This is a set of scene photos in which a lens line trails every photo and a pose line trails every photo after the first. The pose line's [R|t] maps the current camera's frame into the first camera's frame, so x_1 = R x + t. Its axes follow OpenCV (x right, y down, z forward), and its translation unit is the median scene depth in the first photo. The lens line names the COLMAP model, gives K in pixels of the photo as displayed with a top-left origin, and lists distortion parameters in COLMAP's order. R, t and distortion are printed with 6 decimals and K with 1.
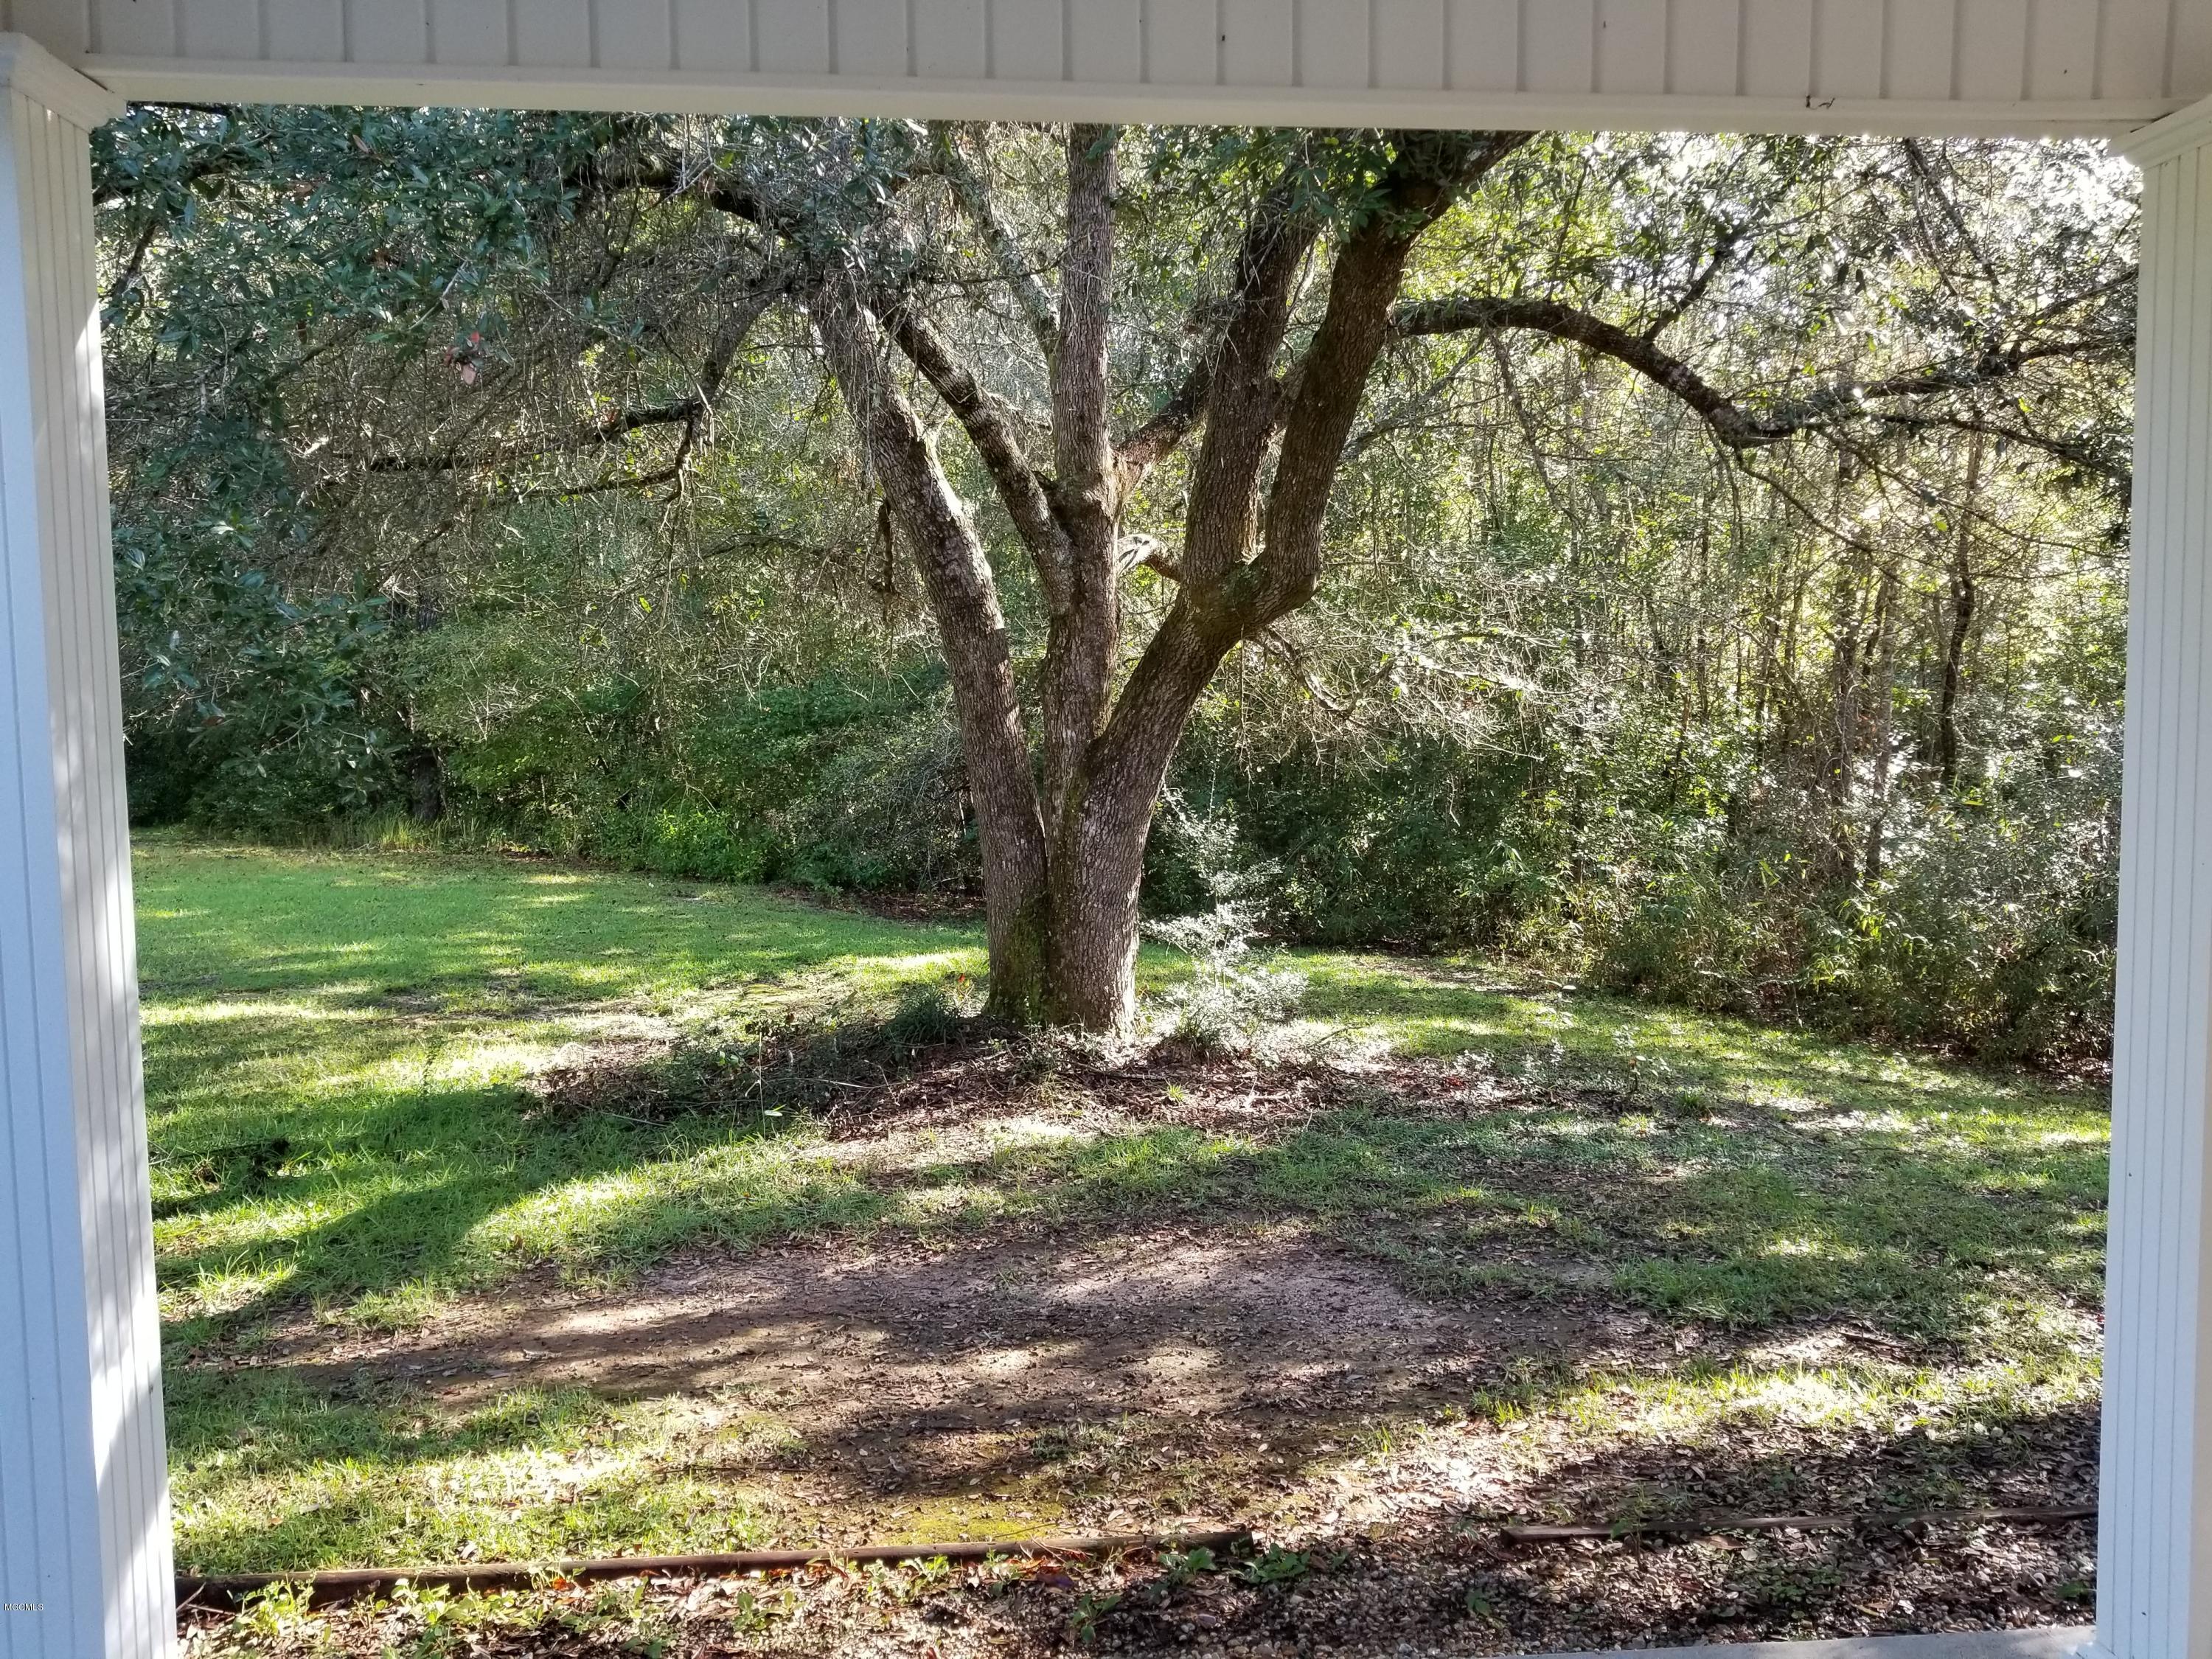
lens RADIAL K [[1723.8, 0, 1101.1], [0, 1723.8, 799.0], [0, 0, 1]] dist [0.100541, -0.183612]
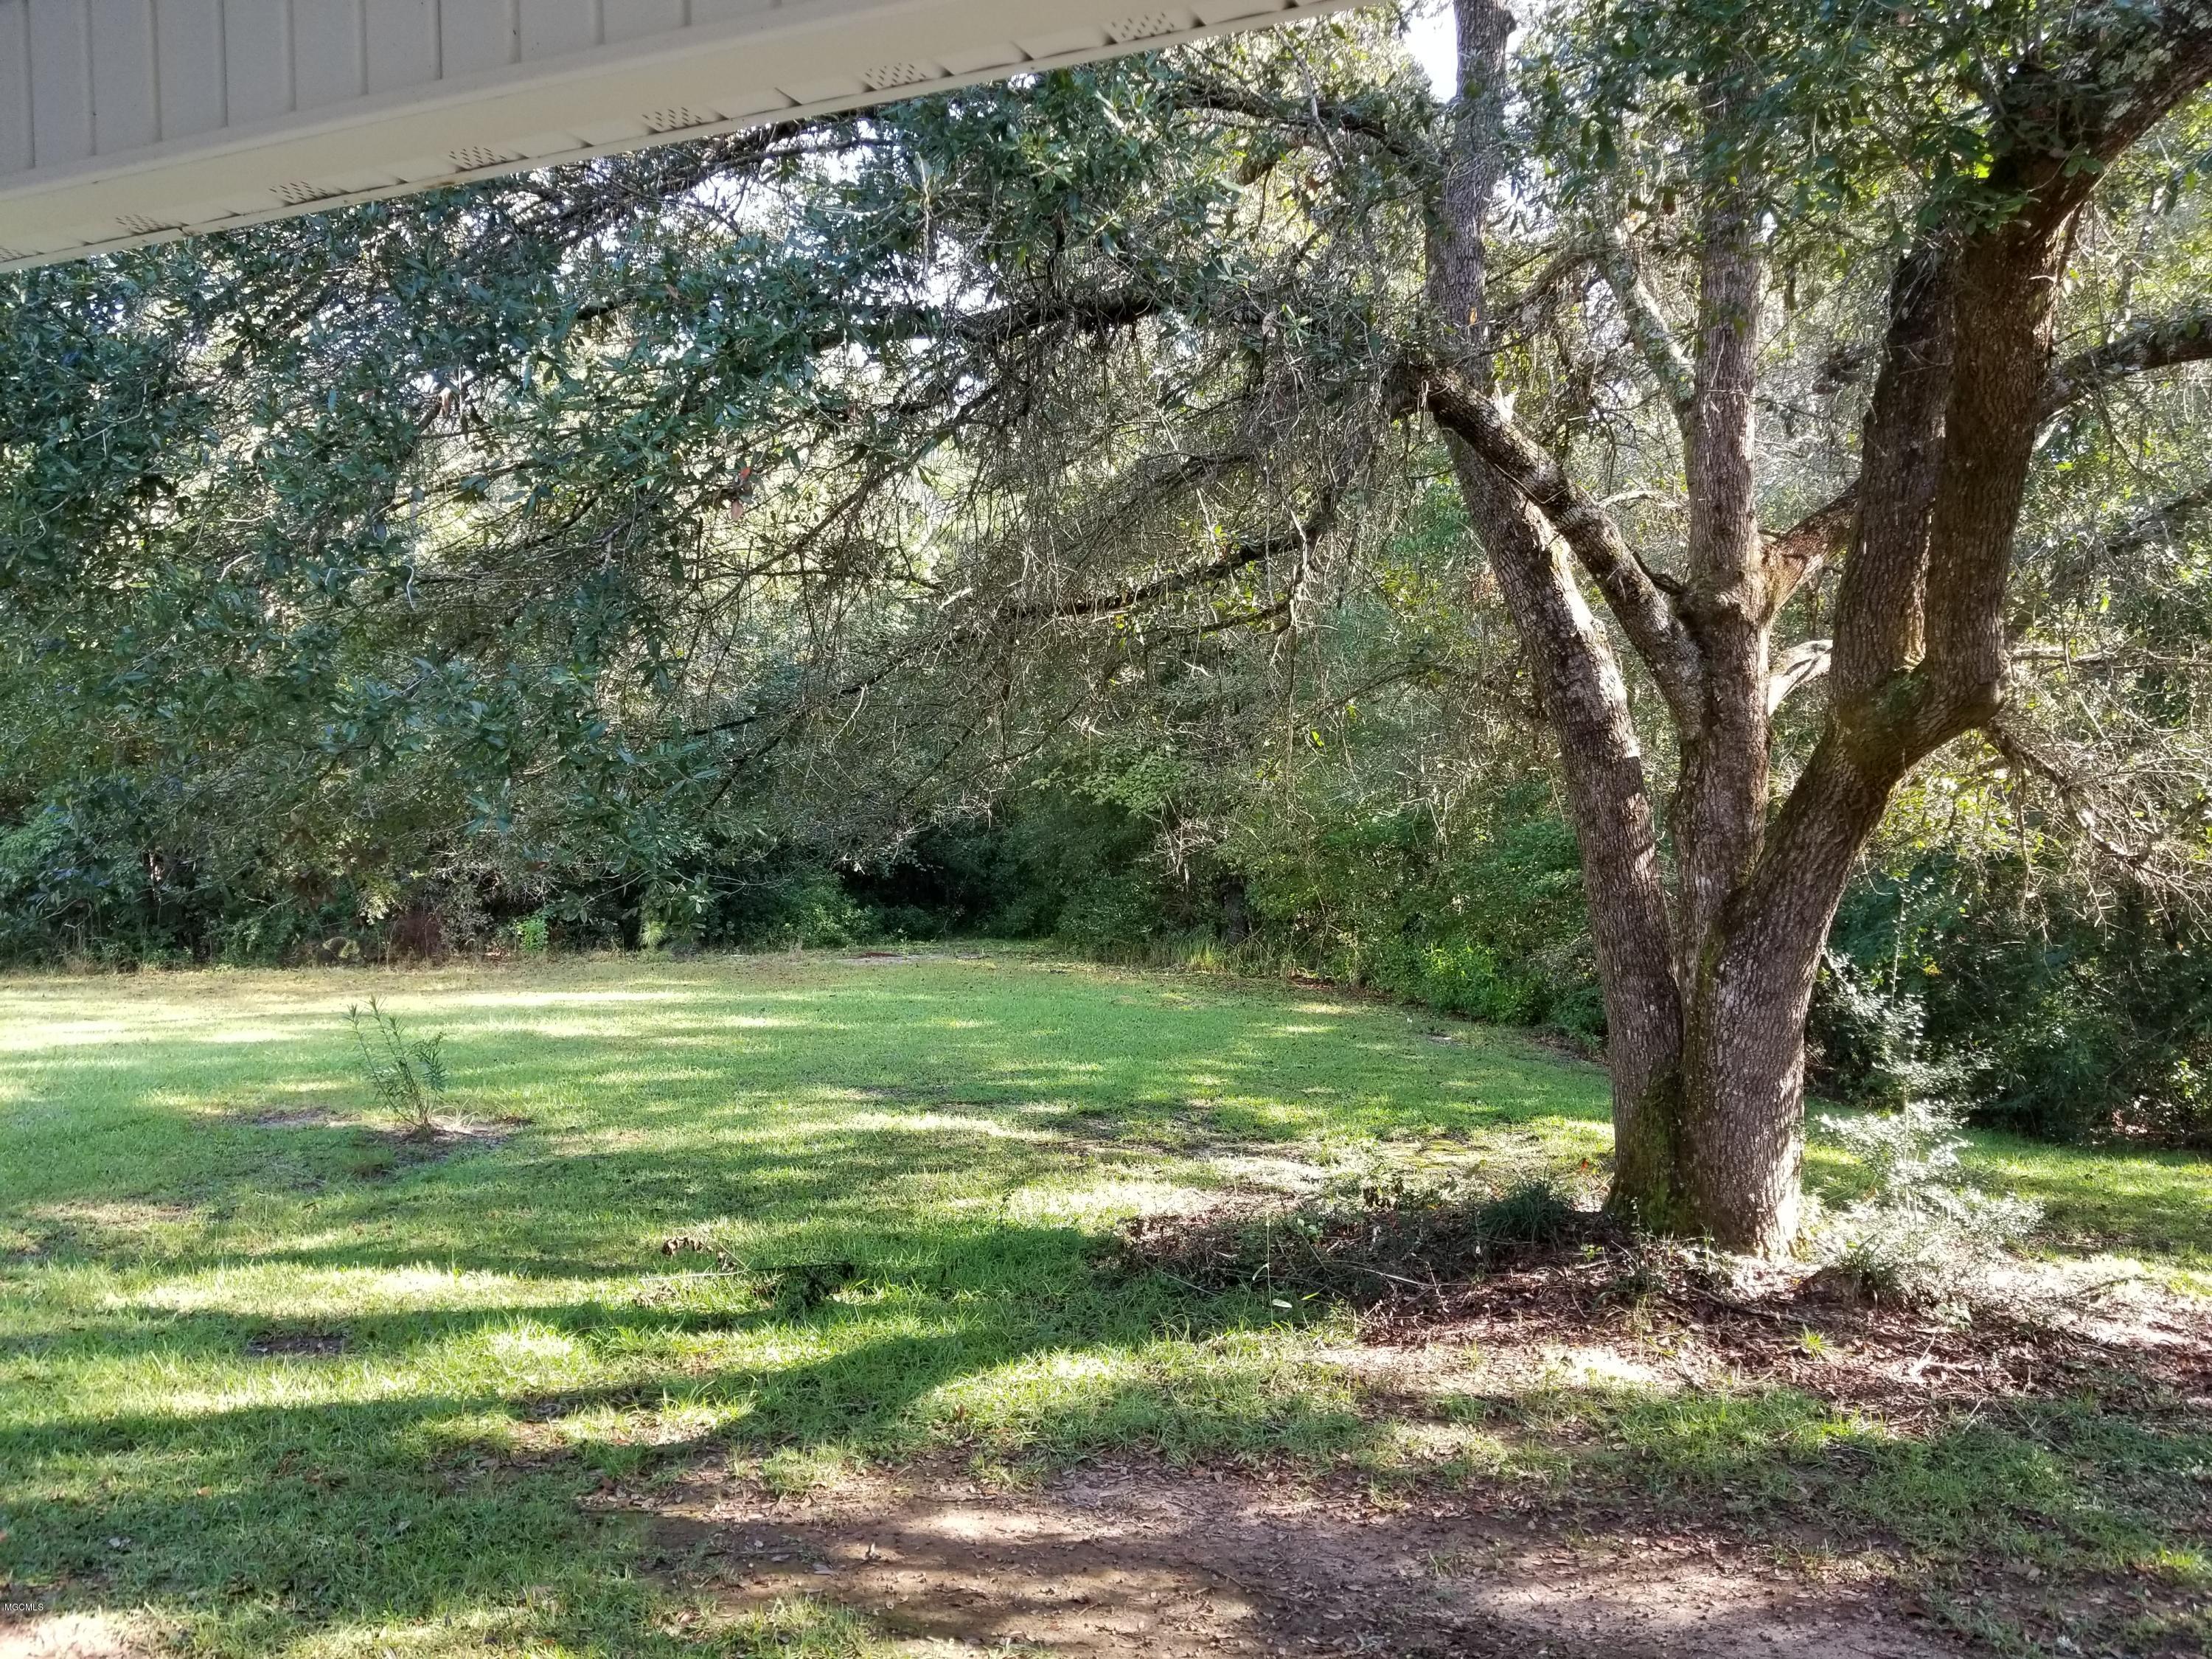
lens RADIAL K [[1723.8, 0, 1101.1], [0, 1723.8, 799.0], [0, 0, 1]] dist [0.100541, -0.183612]
pose [[0.879232, -0.004447, -0.476374, 0.138135], [-0.030350, 0.997402, -0.065326, -0.015180], [0.475427, 0.071894, 0.876813, 0.131674]]
